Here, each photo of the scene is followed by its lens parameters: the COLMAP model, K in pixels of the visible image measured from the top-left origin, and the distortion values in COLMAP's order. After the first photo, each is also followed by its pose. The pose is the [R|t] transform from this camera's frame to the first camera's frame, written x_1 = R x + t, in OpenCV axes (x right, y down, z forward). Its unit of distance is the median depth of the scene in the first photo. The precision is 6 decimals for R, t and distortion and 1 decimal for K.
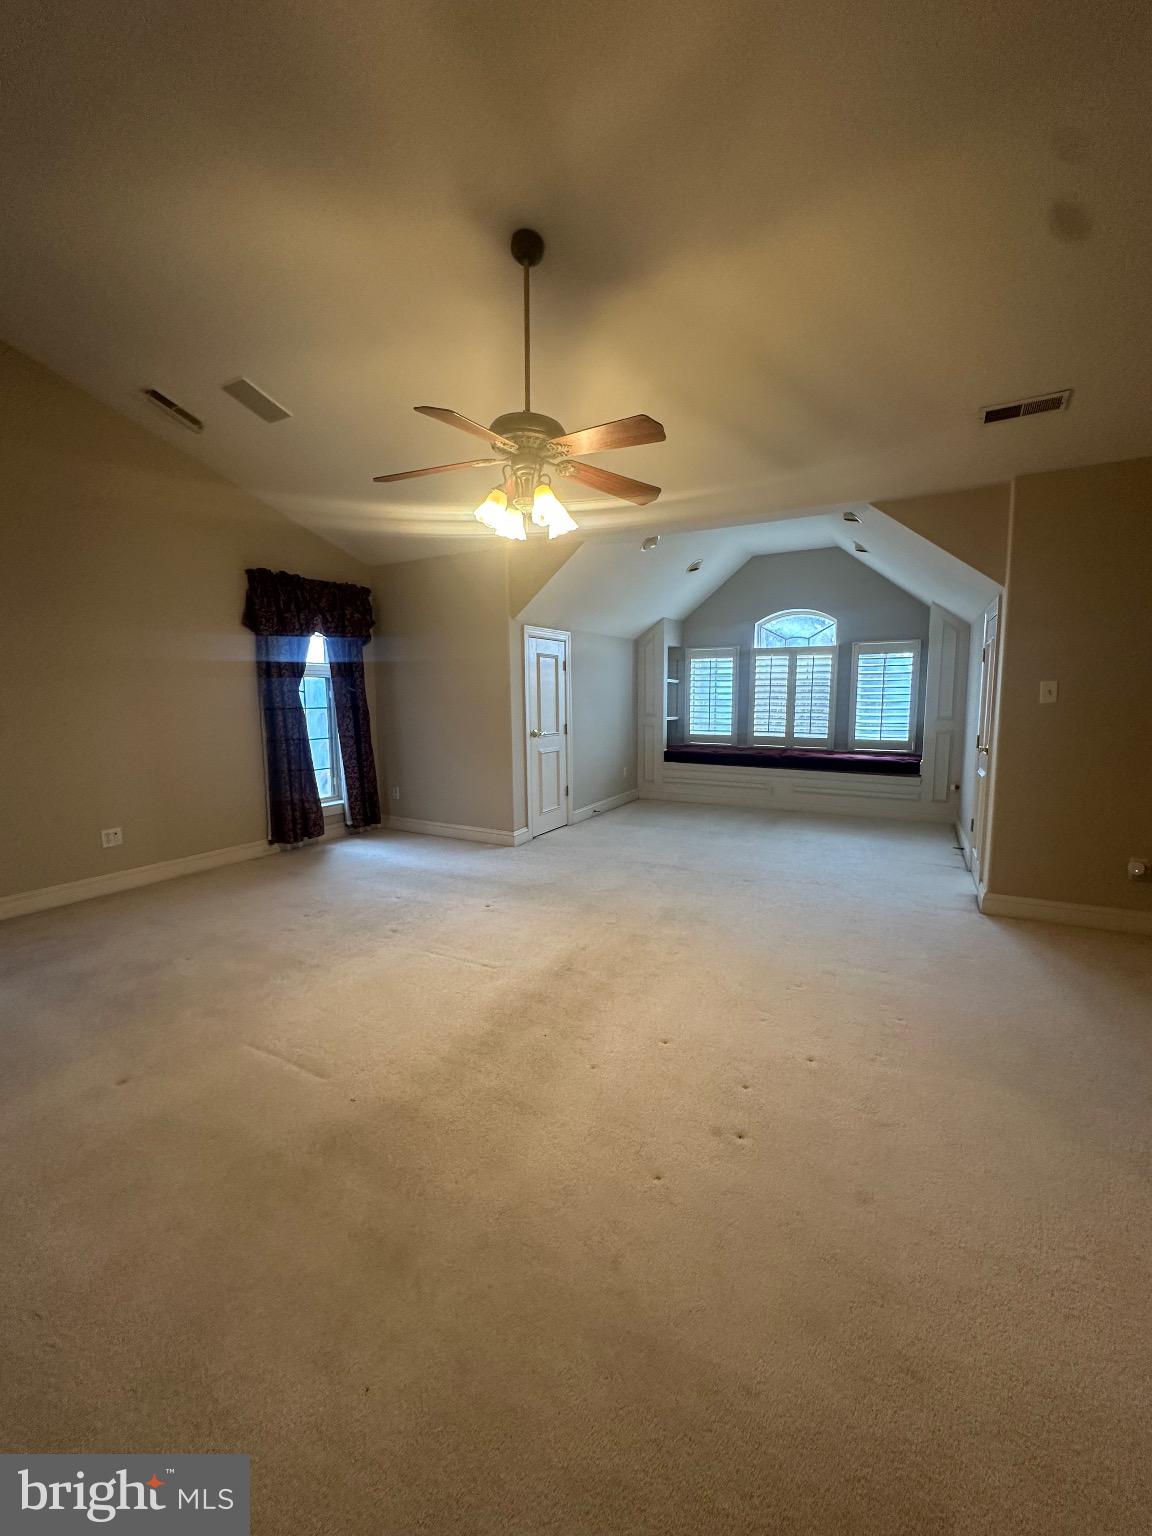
lens RADIAL K [[613.2, 0, 573.3], [0, 613.2, 766.0], [0, 0, 1]] dist [-0.008256, 0.000834]
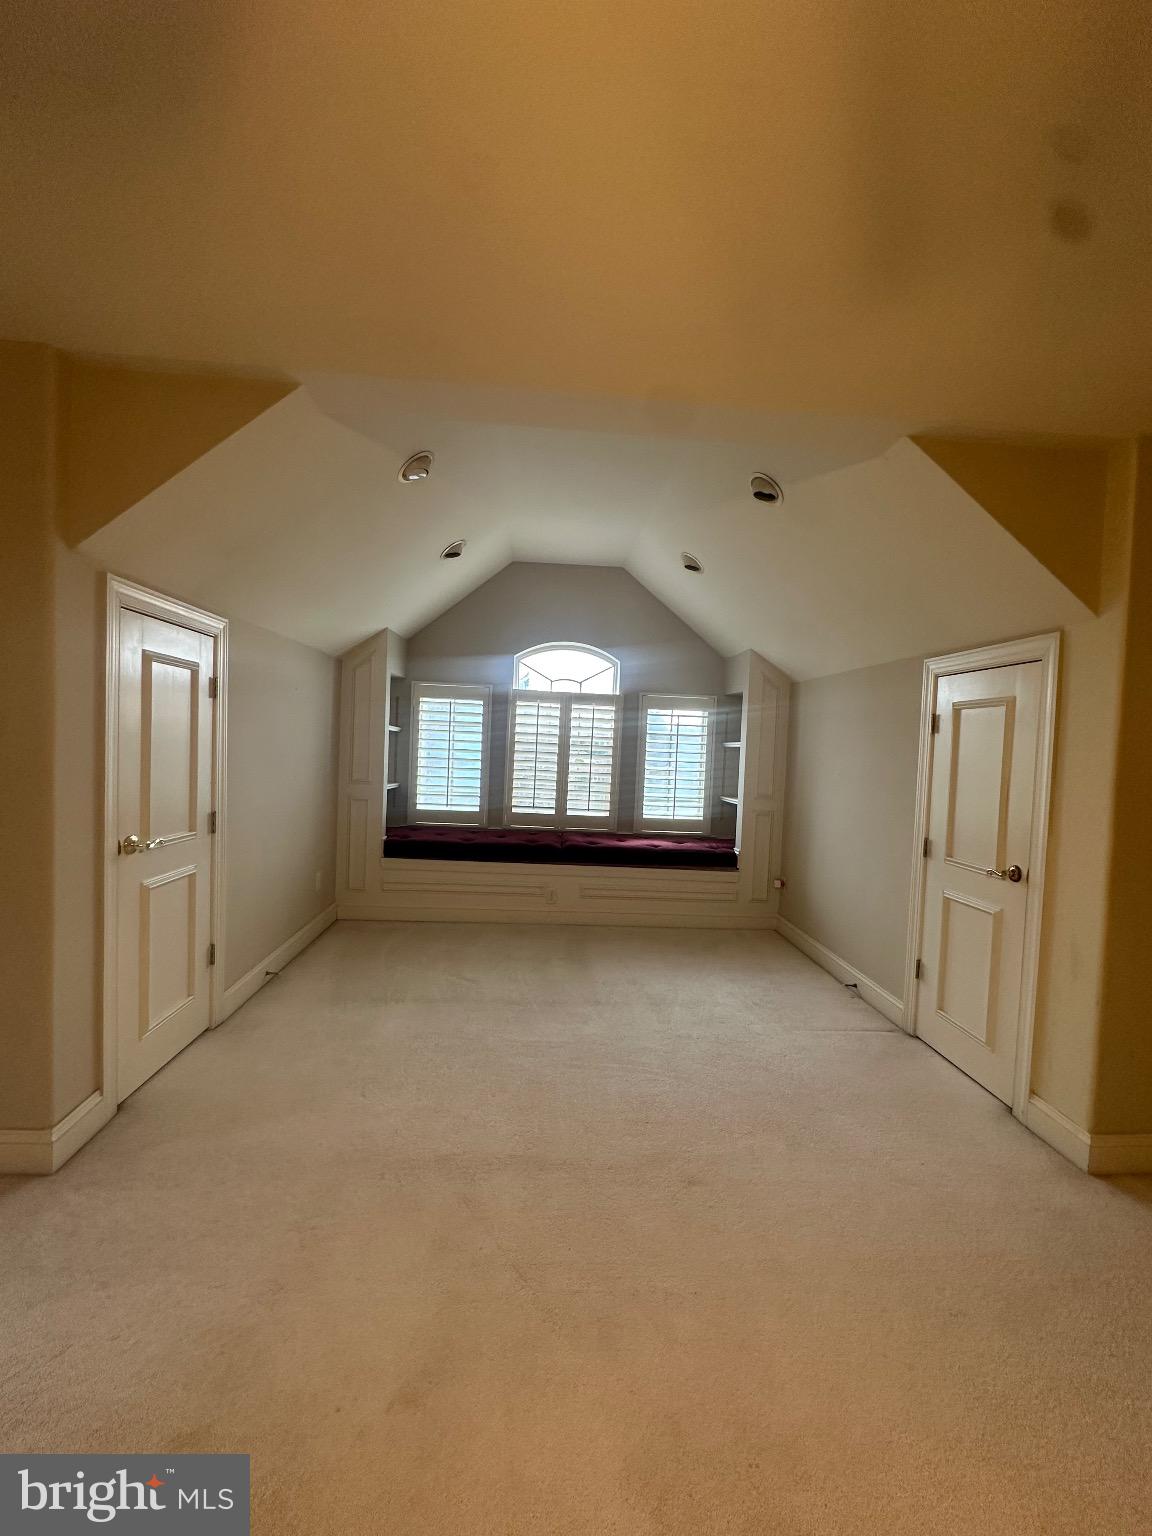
lens RADIAL K [[613.2, 0, 573.3], [0, 613.2, 766.0], [0, 0, 1]] dist [-0.008256, 0.000834]
pose [[0.843761, 0.022952, 0.536229, -0.026369], [0.015940, 0.997573, -0.067780, -0.057715], [-0.536483, 0.065738, 0.841347, 0.392300]]
